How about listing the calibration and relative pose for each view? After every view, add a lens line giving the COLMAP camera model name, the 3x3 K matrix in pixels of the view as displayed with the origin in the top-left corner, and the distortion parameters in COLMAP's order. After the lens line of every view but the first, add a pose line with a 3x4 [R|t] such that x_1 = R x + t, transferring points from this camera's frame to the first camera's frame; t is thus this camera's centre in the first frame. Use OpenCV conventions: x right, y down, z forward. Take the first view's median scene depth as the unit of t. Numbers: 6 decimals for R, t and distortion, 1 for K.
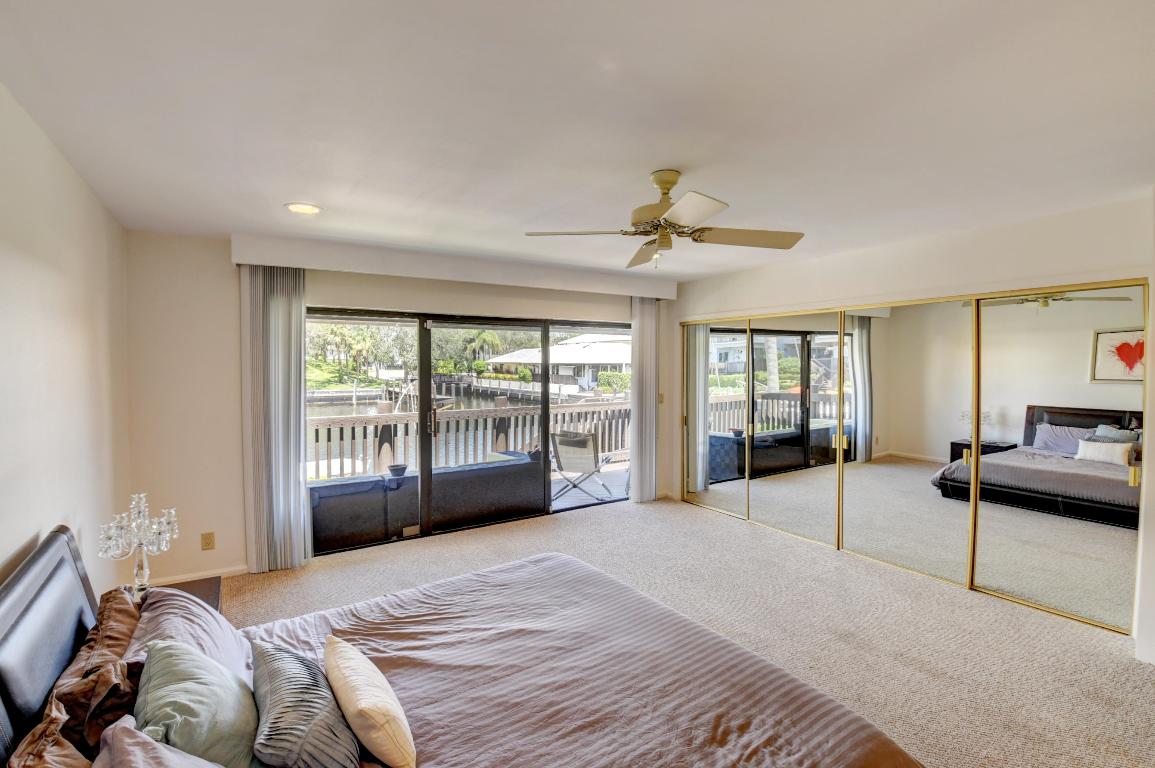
lens RADIAL K [[547.3, 0, 577.5], [0, 547.3, 384.0], [0, 0, 1]] dist [-0.002390, -0.000323]
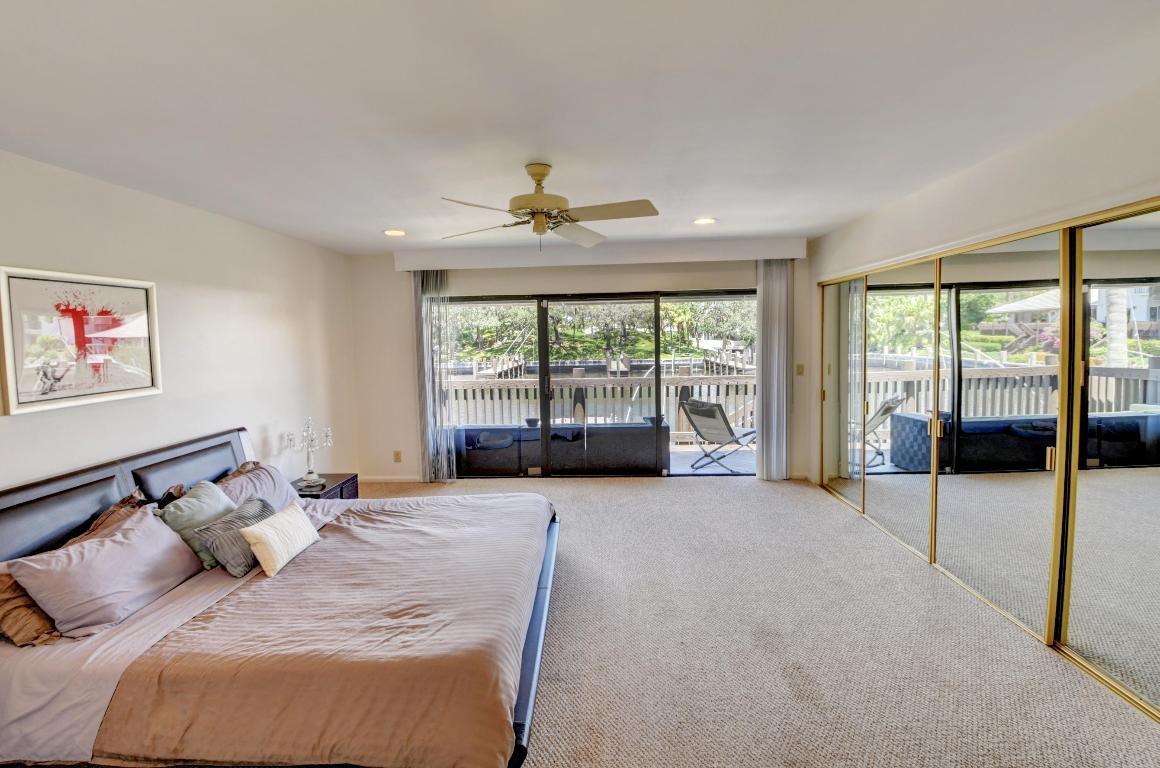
lens RADIAL K [[531.9, 0, 553.4], [0, 531.9, 383.0], [0, 0, 1]] dist [-0.000643, -0.000624]
pose [[0.798362, 0.032655, -0.601291, 0.487645], [0.000401, 0.998499, 0.054760, 0.001649], [0.602177, -0.043959, 0.797151, 0.075516]]
